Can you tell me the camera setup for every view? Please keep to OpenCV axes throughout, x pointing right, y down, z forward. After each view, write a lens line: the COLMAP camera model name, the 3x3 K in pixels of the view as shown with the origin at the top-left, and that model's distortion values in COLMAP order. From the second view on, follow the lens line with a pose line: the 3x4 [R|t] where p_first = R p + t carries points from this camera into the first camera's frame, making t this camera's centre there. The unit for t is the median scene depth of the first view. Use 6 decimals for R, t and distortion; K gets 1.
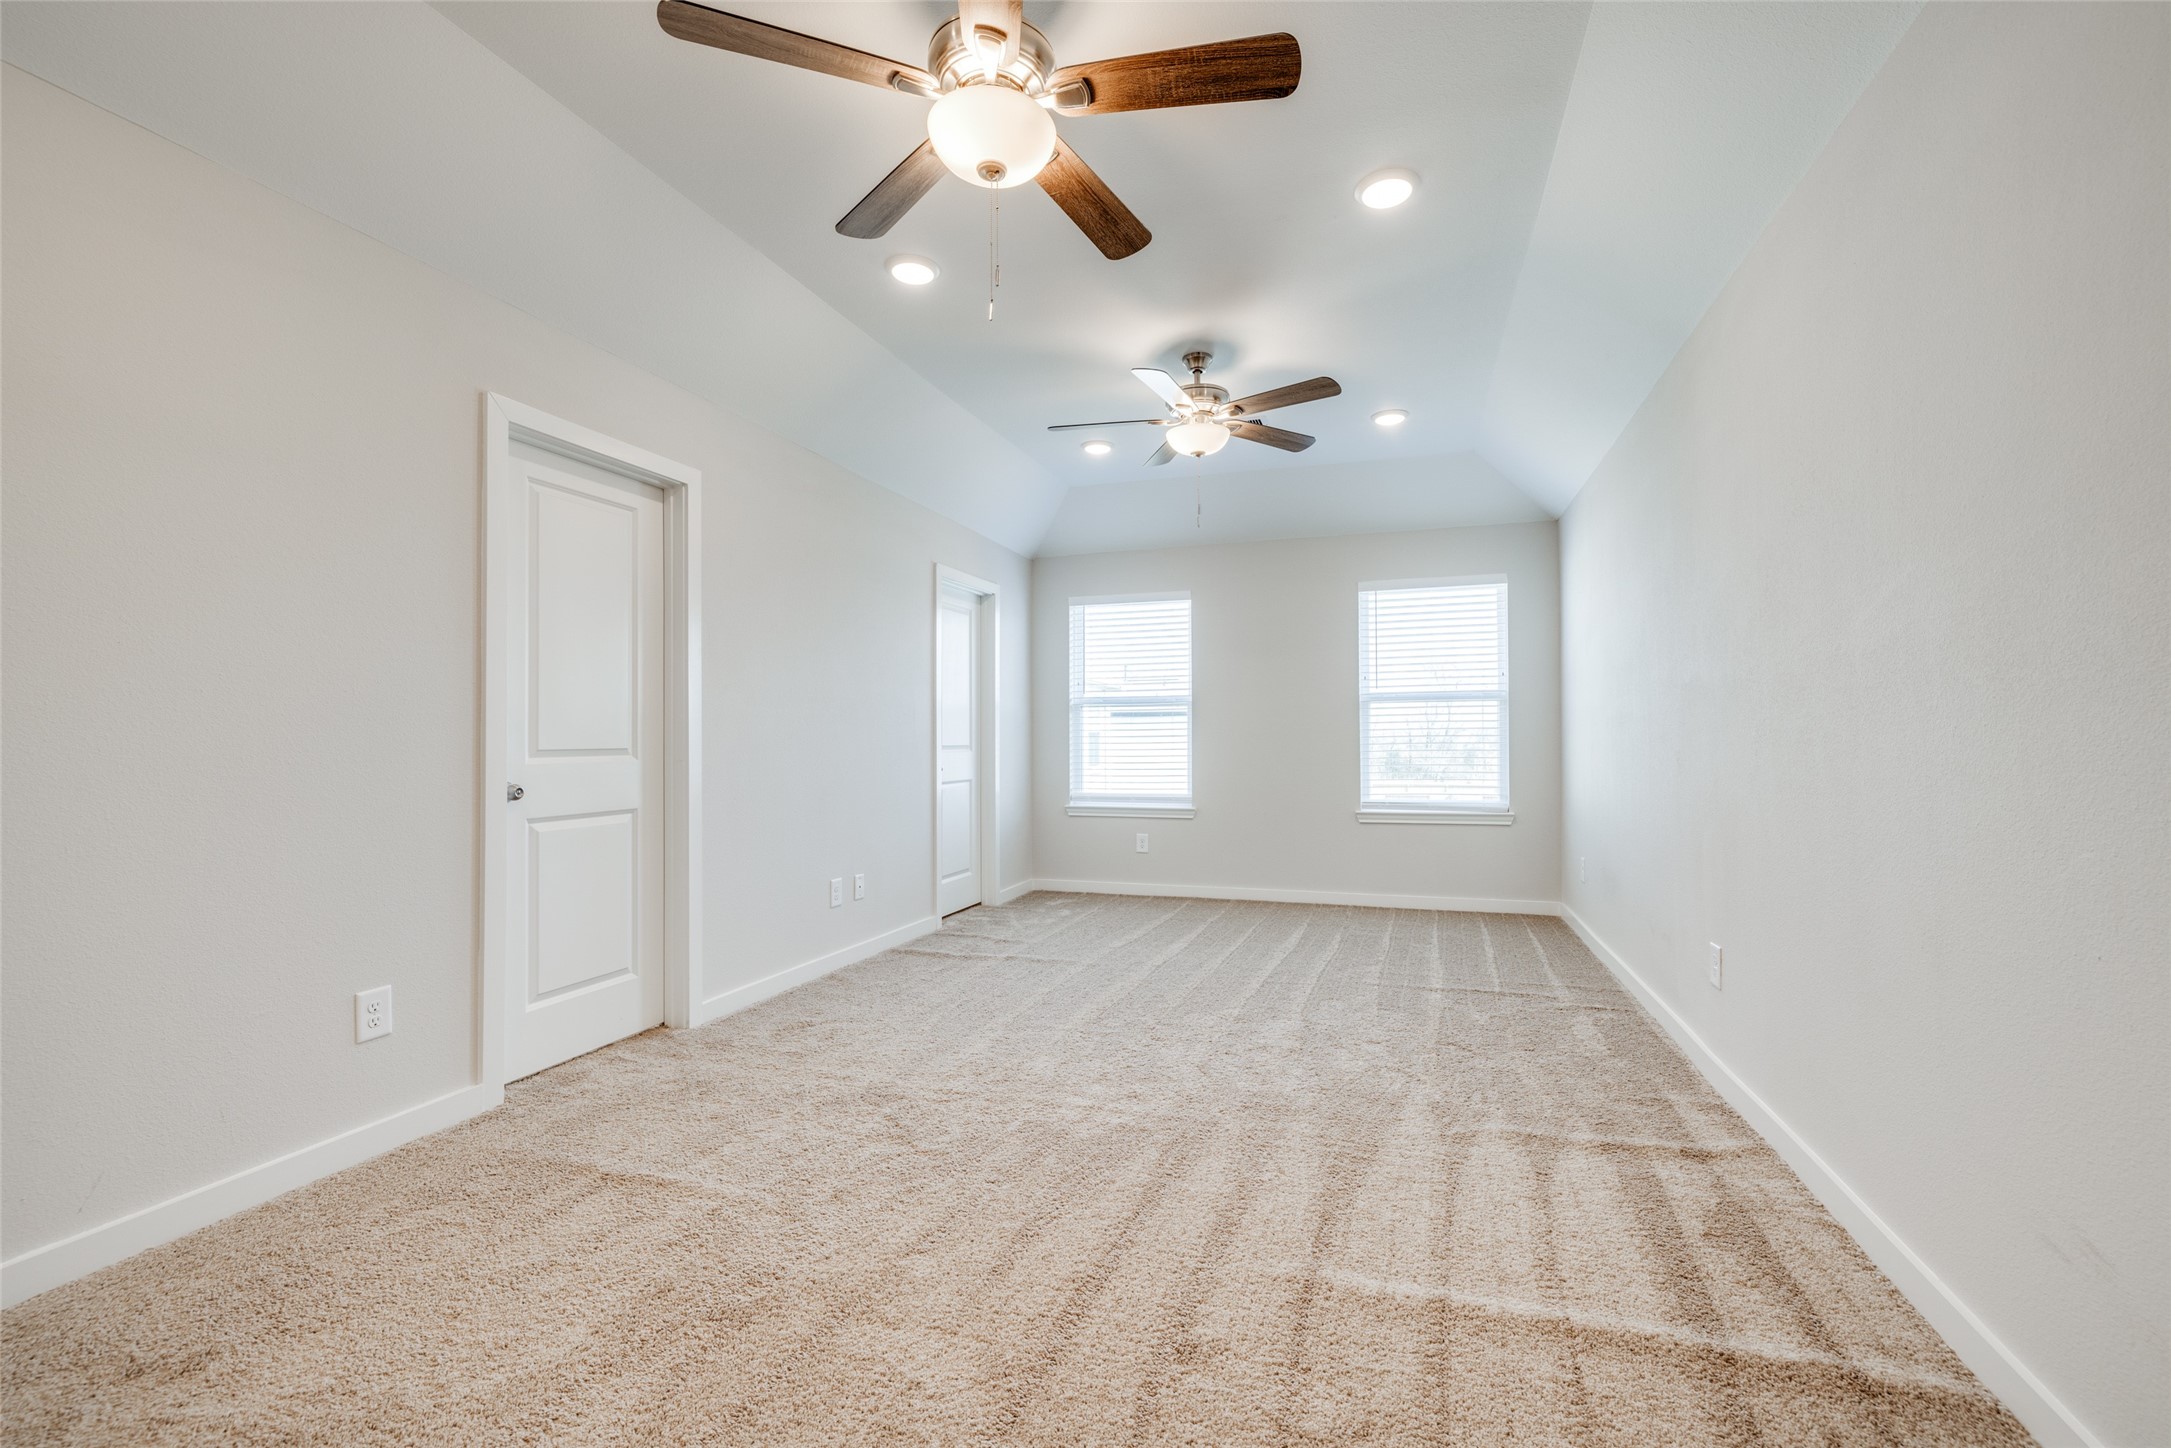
lens RADIAL K [[911.4, 0, 1091.4], [0, 911.4, 714.3], [0, 0, 1]] dist [-0.000649, 0.000523]
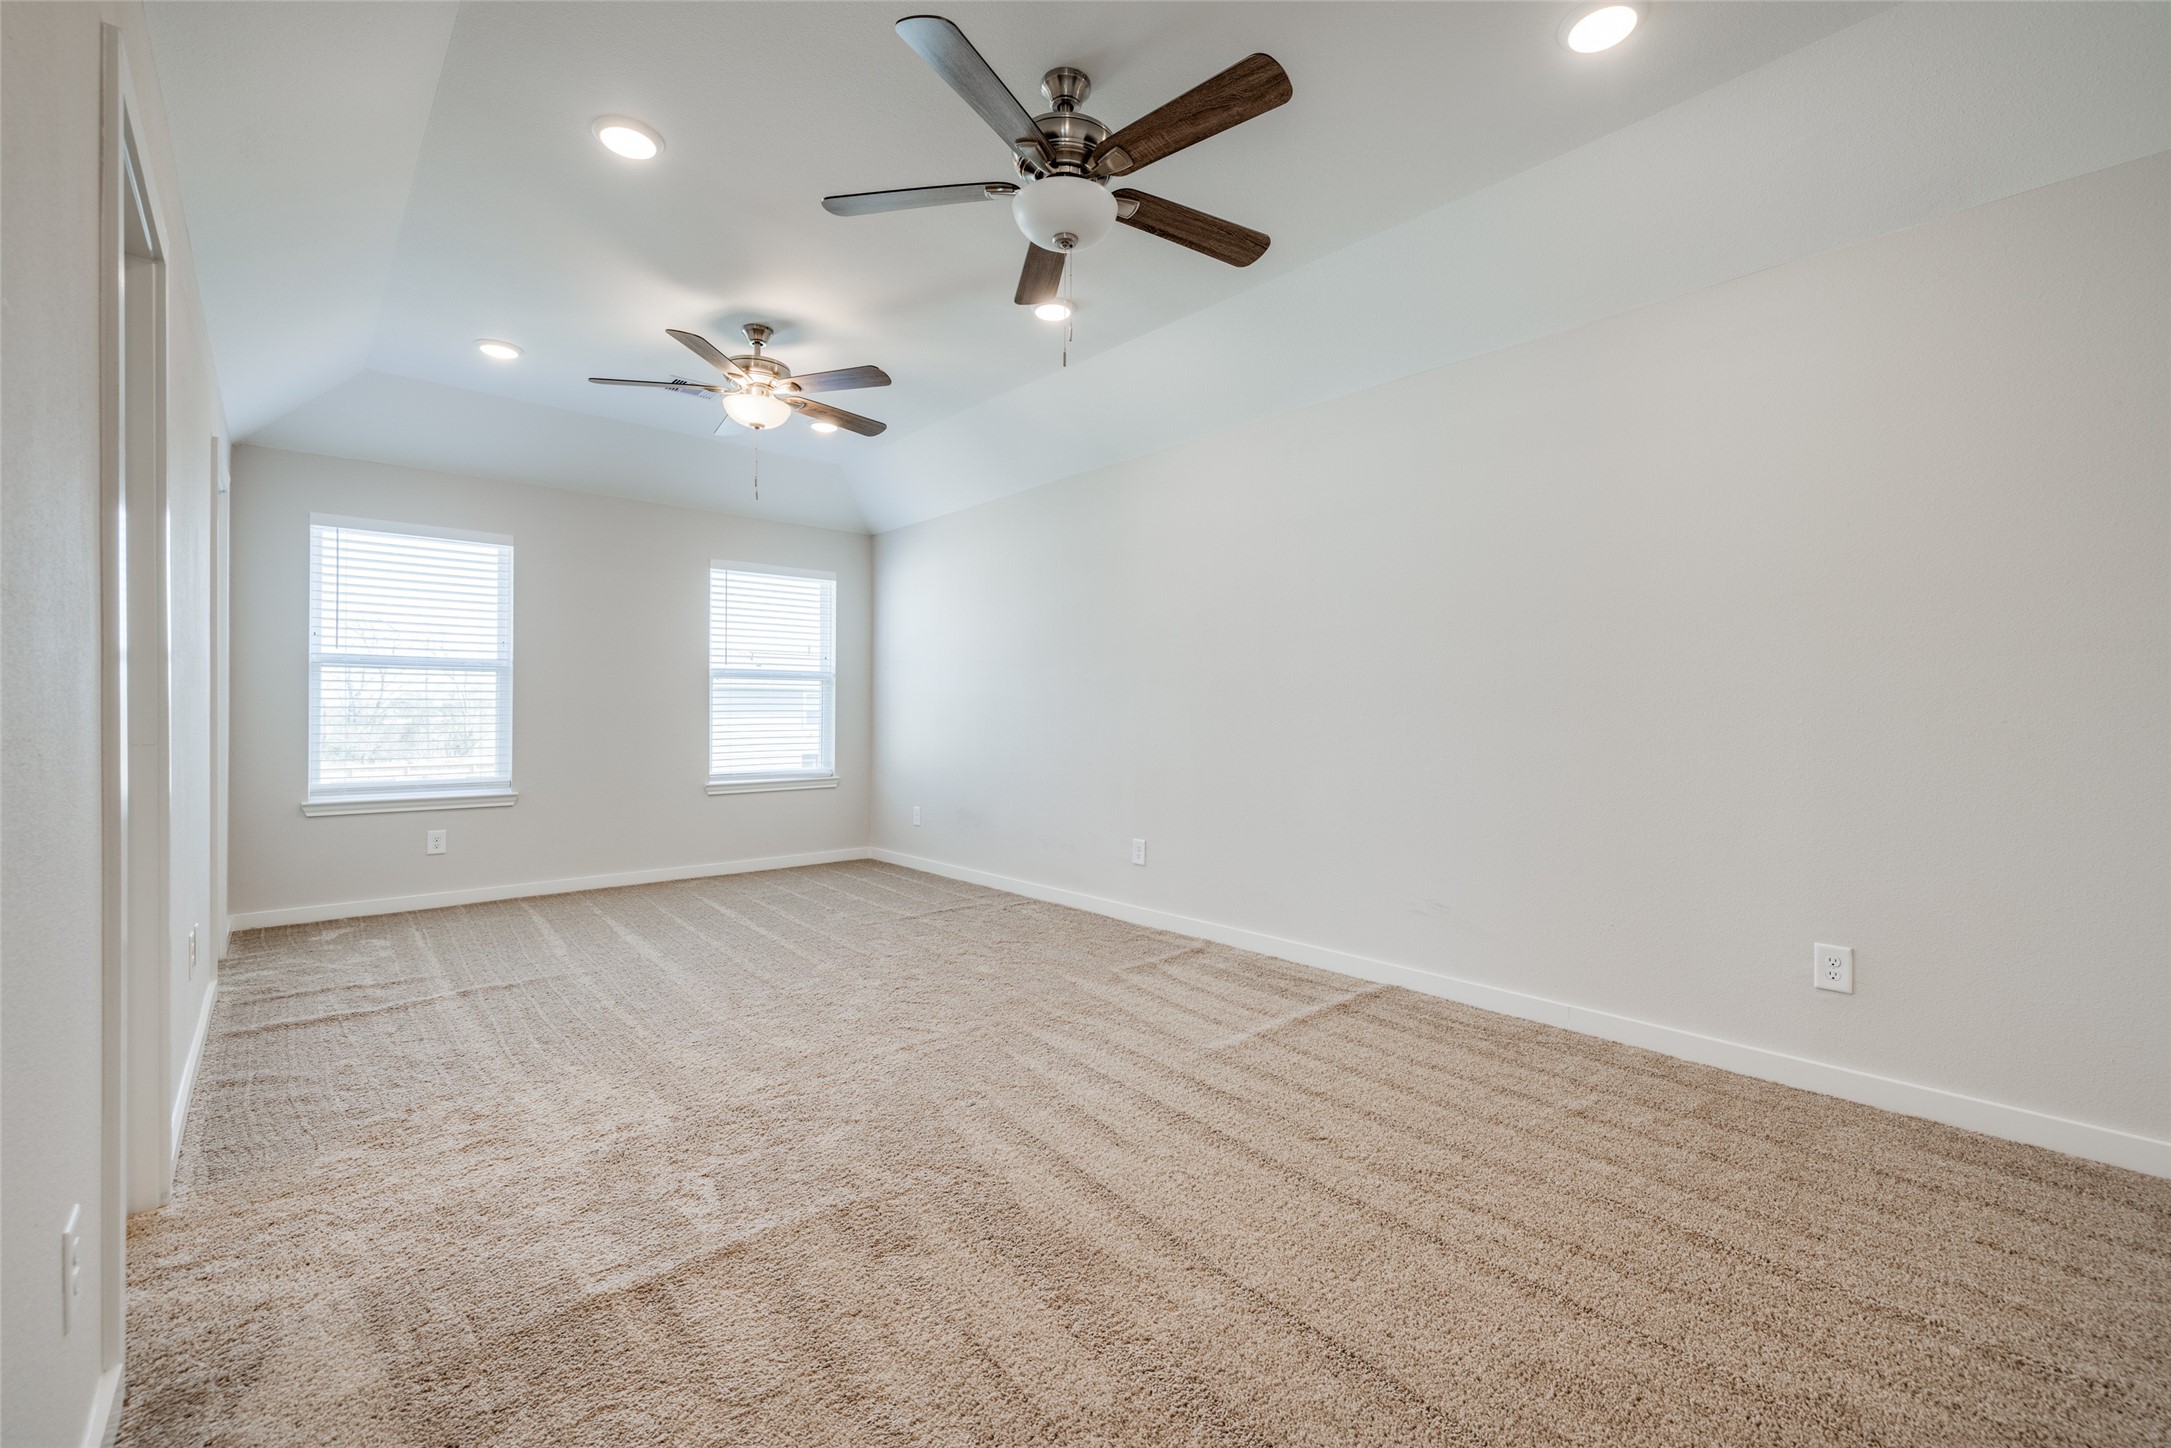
lens RADIAL K [[911.4, 0, 1091.4], [0, 911.4, 714.3], [0, 0, 1]] dist [-0.000649, 0.000523]
pose [[0.500878, 0.005351, 0.865501, -0.558714], [-0.030394, 0.999473, 0.011410, 0.005470], [-0.864984, -0.032021, 0.500777, 0.175532]]
